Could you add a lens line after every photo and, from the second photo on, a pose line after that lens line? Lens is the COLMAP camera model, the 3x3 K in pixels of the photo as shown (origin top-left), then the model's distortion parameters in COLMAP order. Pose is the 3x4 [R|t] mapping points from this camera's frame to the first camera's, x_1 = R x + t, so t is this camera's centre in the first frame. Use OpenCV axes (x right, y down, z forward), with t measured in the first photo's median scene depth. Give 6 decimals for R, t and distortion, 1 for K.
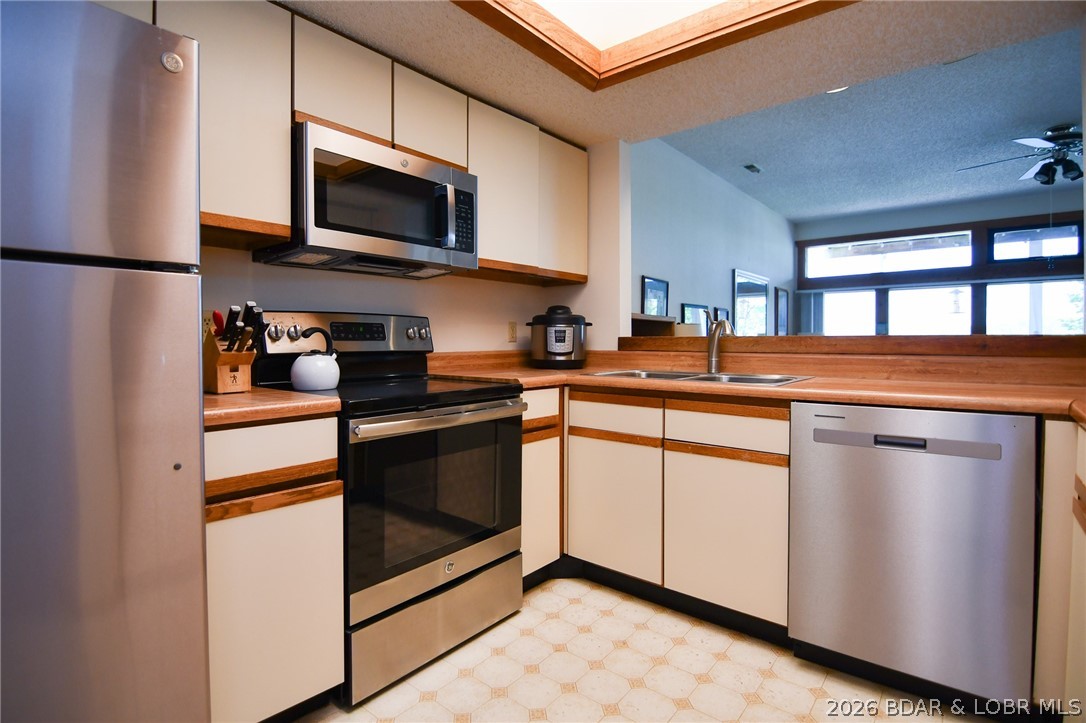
lens RADIAL K [[531.1, 0, 558.5], [0, 531.1, 345.2], [0, 0, 1]] dist [-0.011437, -0.007134]
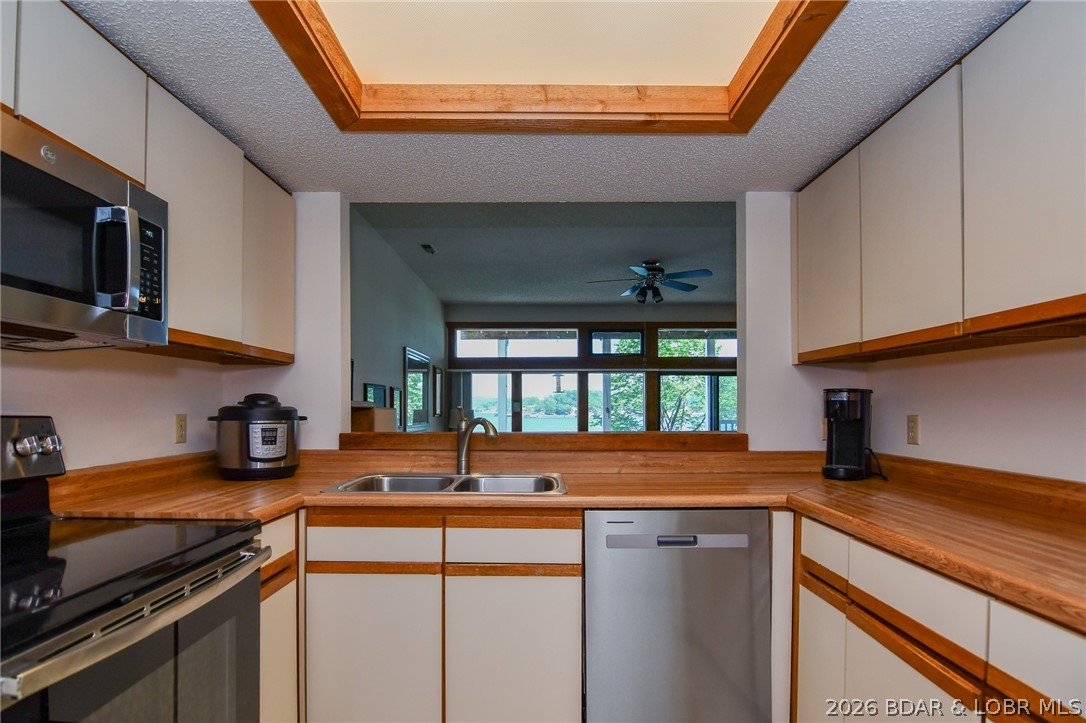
lens RADIAL K [[531.1, 0, 541.6], [0, 531.1, 406.6], [0, 0, 1]] dist [-0.011437, -0.007134]
pose [[0.782241, 0.006239, 0.622944, -0.161831], [0.000124, 0.999948, -0.010171, -0.051082], [-0.622976, 0.008033, 0.782200, 0.174544]]
